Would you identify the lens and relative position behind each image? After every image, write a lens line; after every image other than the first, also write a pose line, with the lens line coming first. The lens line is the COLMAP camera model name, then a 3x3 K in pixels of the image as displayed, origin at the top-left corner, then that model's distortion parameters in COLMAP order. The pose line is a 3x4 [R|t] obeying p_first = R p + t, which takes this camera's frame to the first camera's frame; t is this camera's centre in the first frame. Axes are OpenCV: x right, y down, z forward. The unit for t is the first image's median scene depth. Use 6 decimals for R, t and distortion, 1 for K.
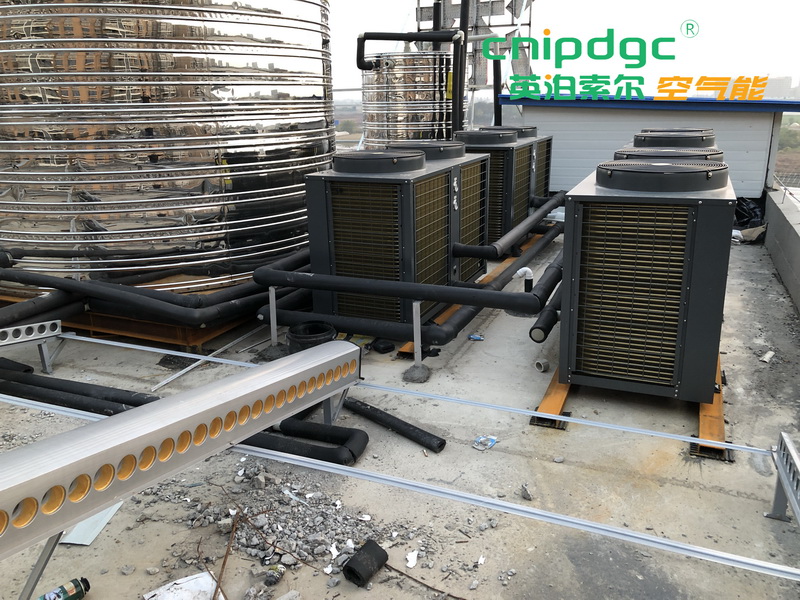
lens RADIAL K [[643.7, 0, 400.8], [0, 643.7, 282.8], [0, 0, 1]] dist [0.059157, -0.076500]
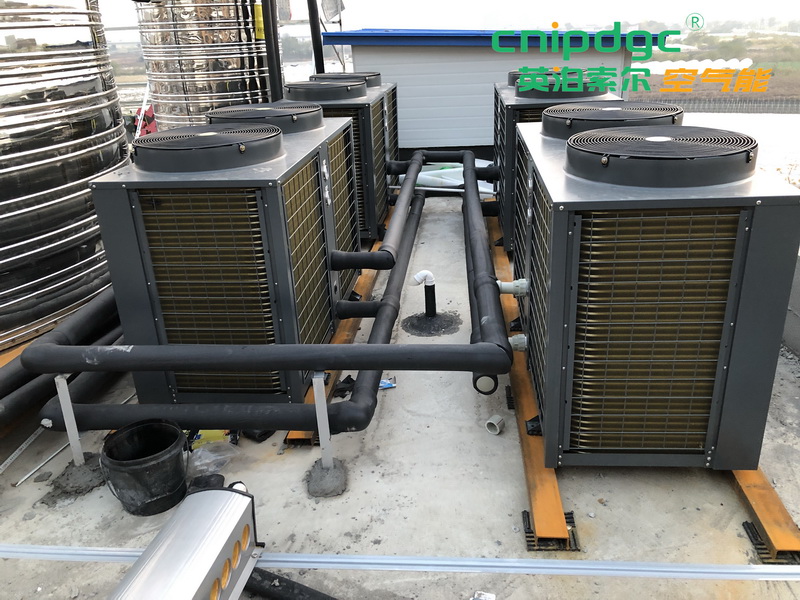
lens RADIAL K [[643.7, 0, 400.8], [0, 643.7, 282.8], [0, 0, 1]] dist [0.059157, -0.076500]
pose [[0.947695, -0.135156, 0.289148, -0.048518], [0.108550, 0.988399, 0.106226, -0.084172], [-0.300151, -0.069283, 0.951372, 0.260322]]
